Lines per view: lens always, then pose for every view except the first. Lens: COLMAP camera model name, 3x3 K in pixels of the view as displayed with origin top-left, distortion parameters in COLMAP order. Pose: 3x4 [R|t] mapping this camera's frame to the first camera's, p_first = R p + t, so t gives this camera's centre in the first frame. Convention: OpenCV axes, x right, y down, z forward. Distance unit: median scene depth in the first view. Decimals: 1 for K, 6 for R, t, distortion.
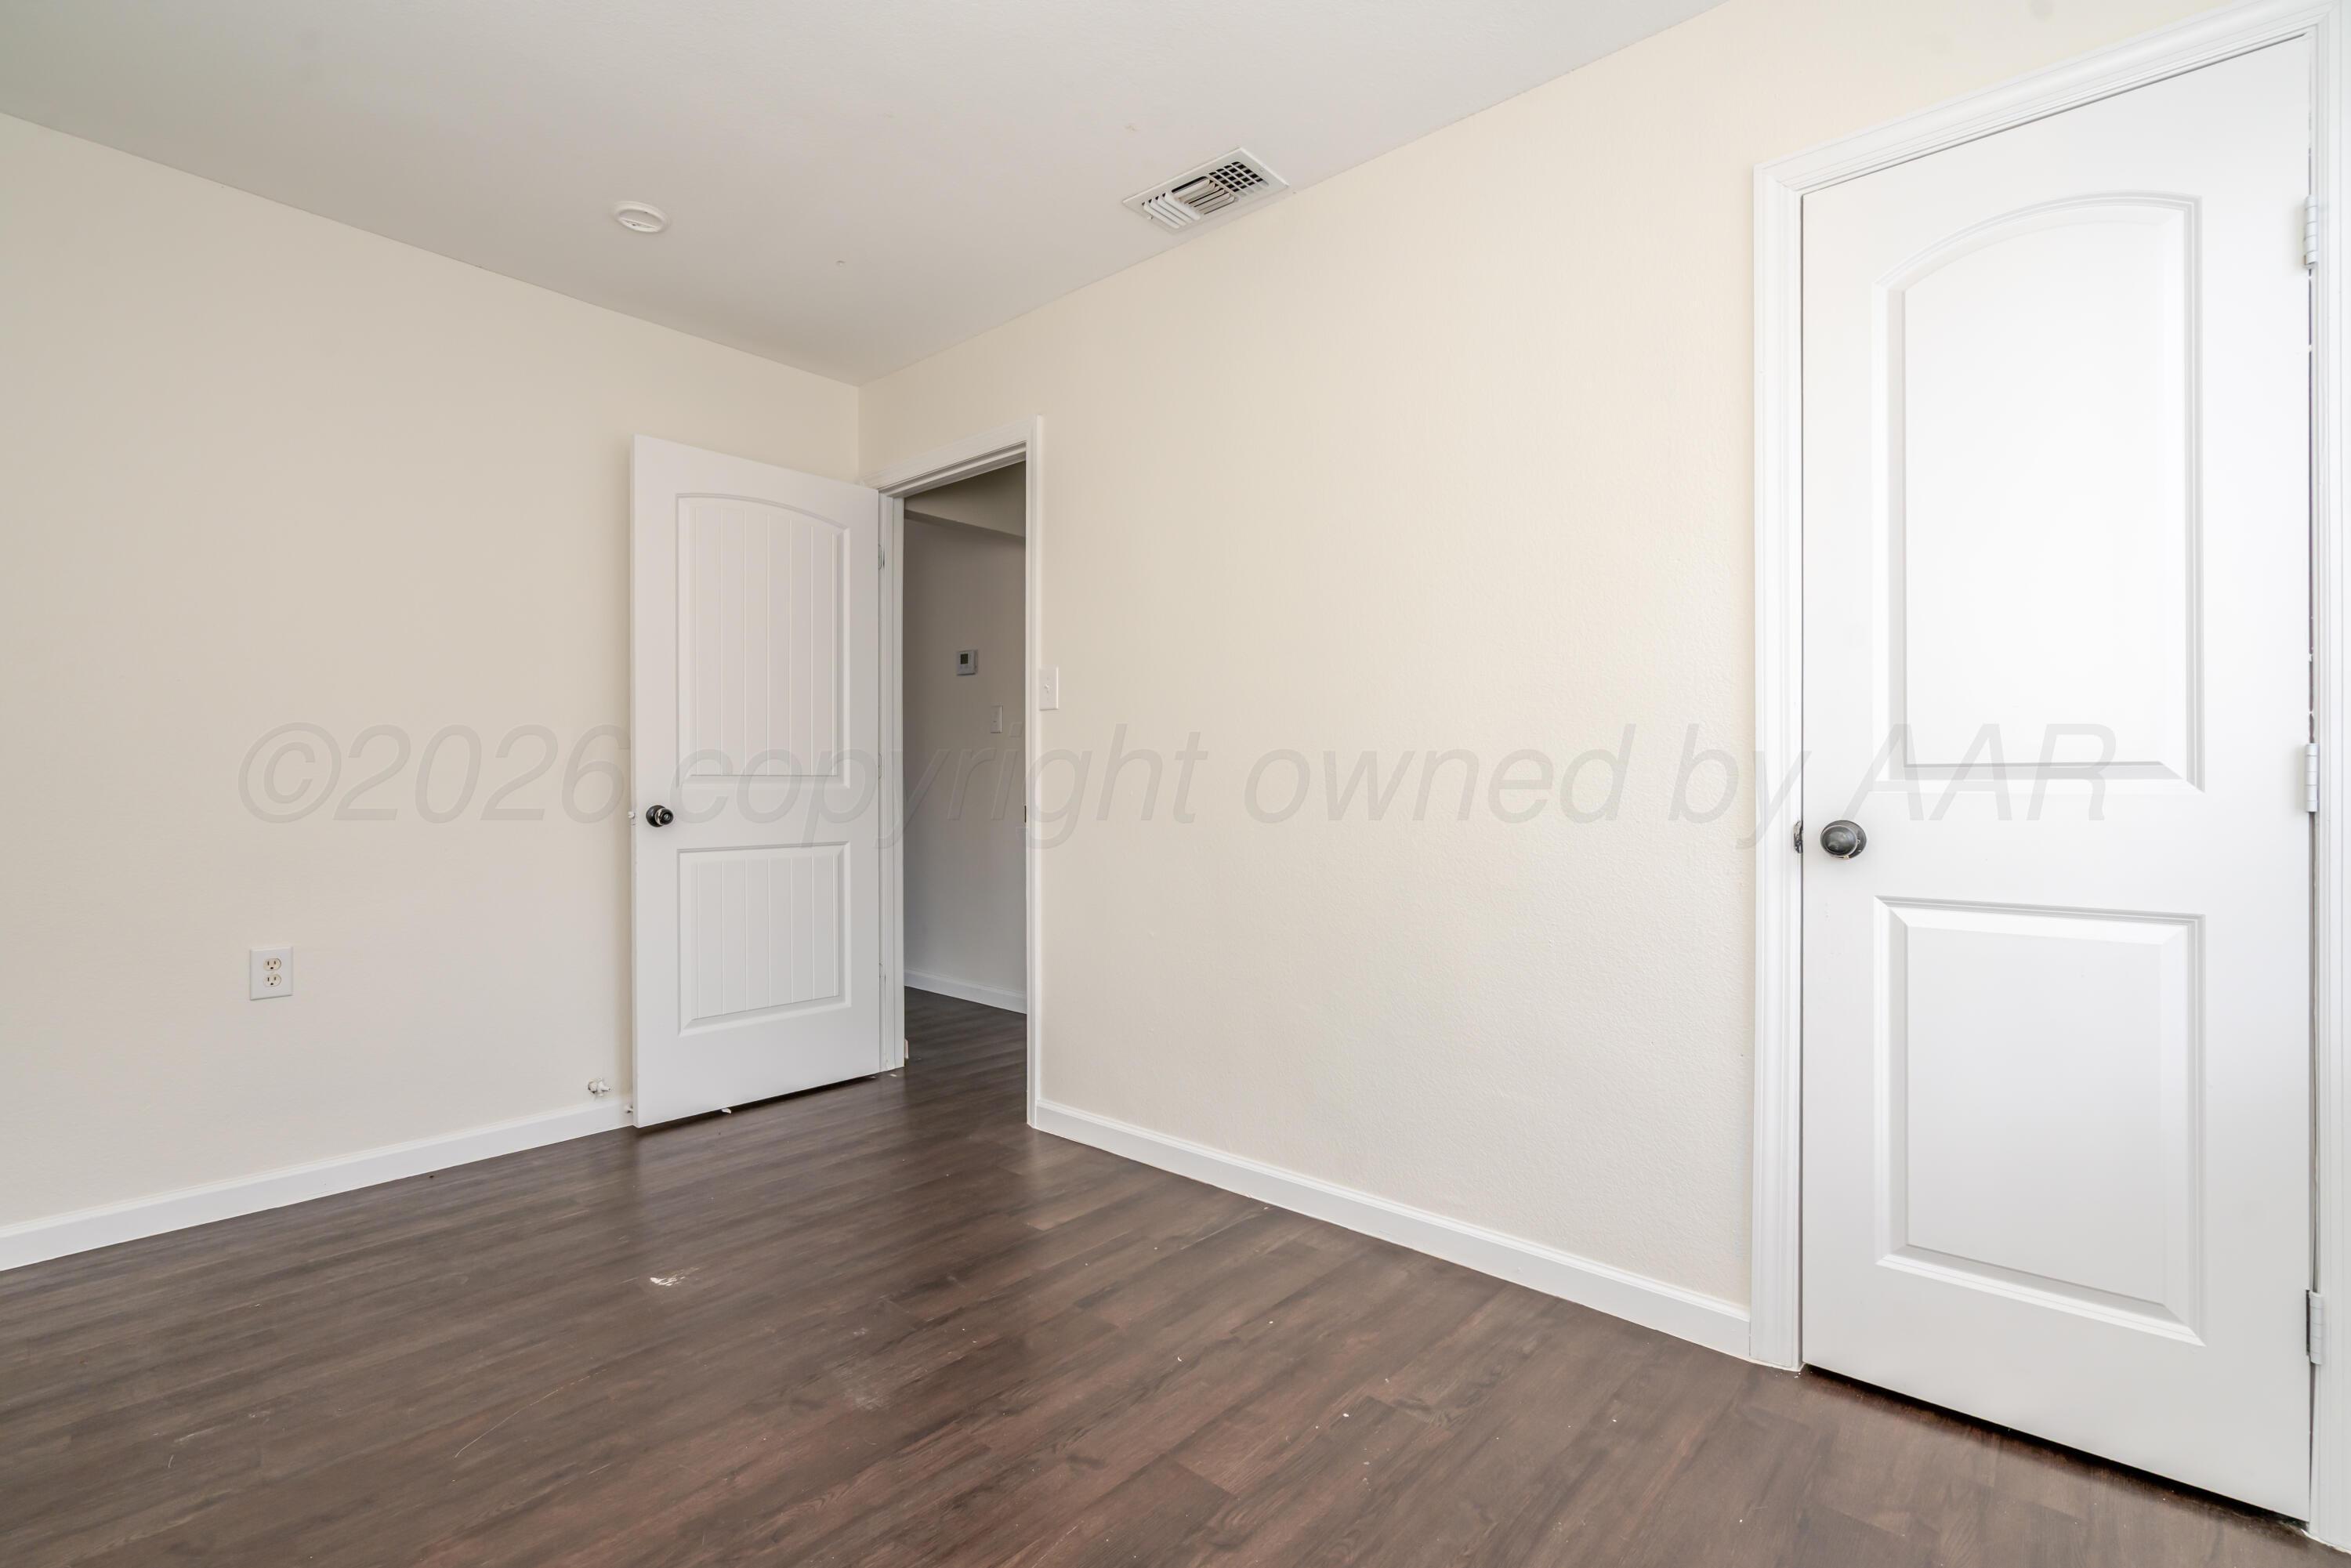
lens RADIAL K [[1070.0, 0, 1153.5], [0, 1070.0, 782.8], [0, 0, 1]] dist [-0.004573, 0.002900]
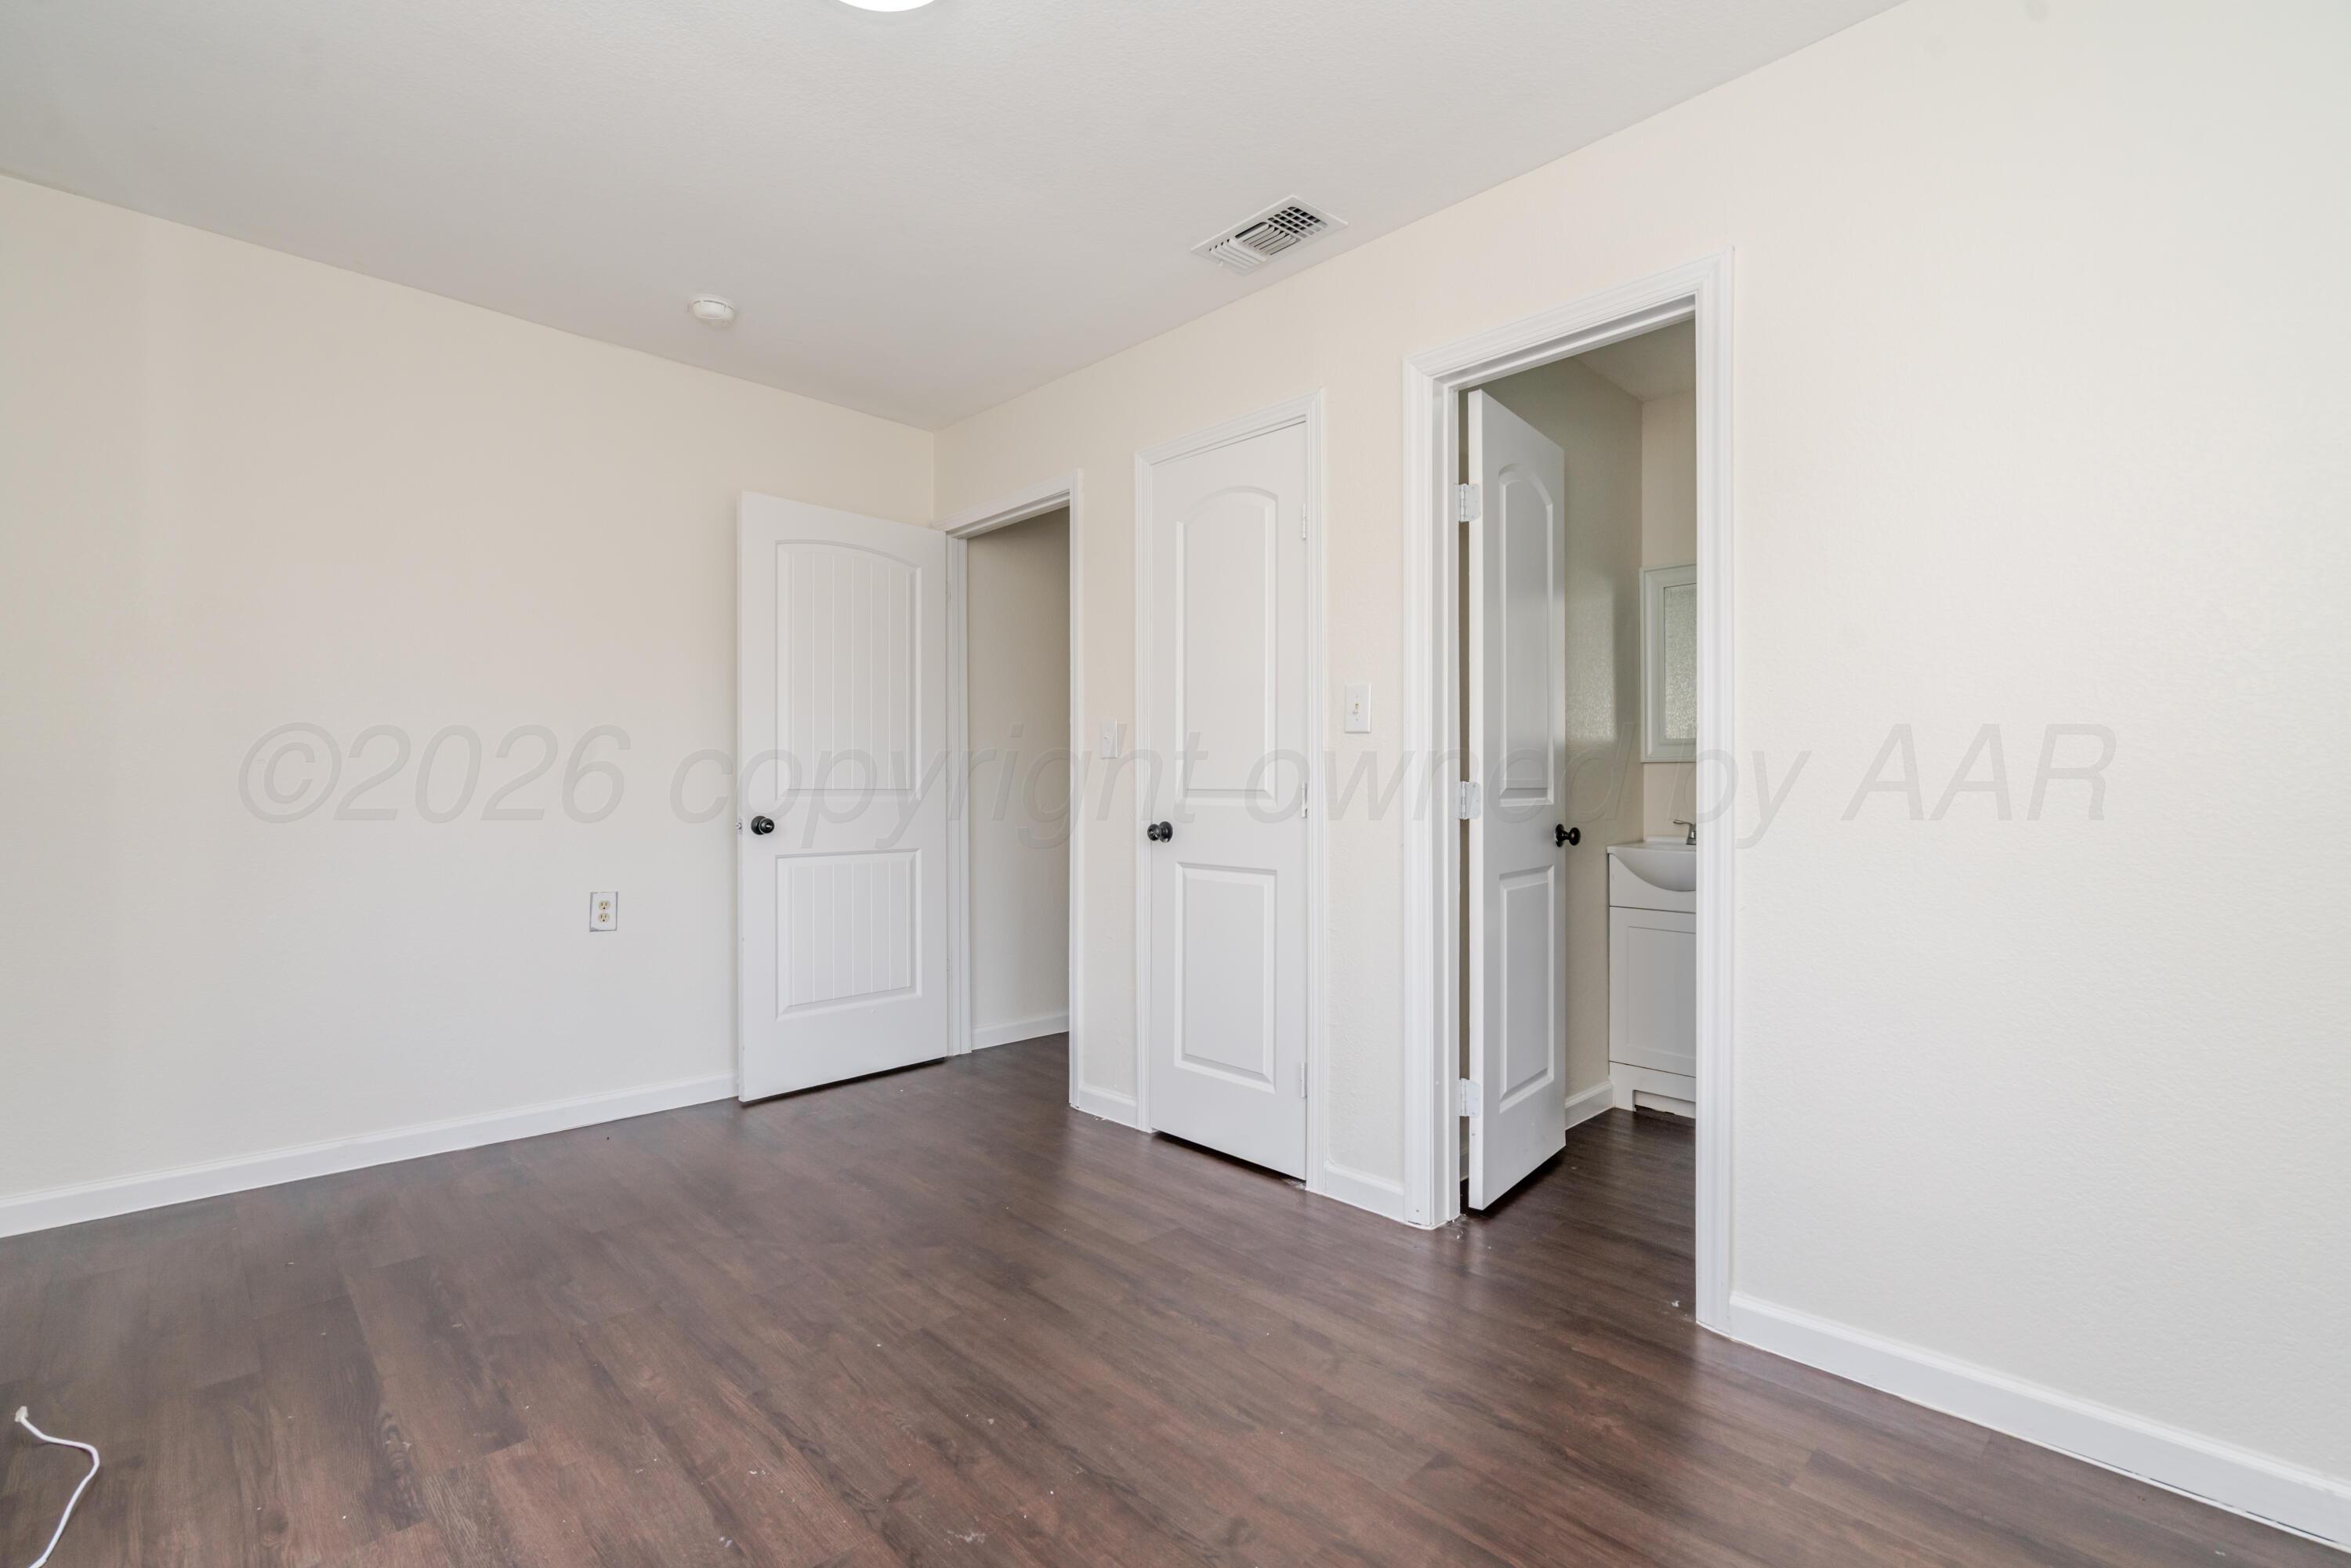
lens RADIAL K [[1070.0, 0, 1167.5], [0, 1070.0, 794.8], [0, 0, 1]] dist [-0.004573, 0.002900]
pose [[0.994409, 0.000996, -0.105593, 0.089608], [-0.001058, 0.999999, -0.000537, -0.000666], [0.105592, 0.000645, 0.994409, -0.082802]]
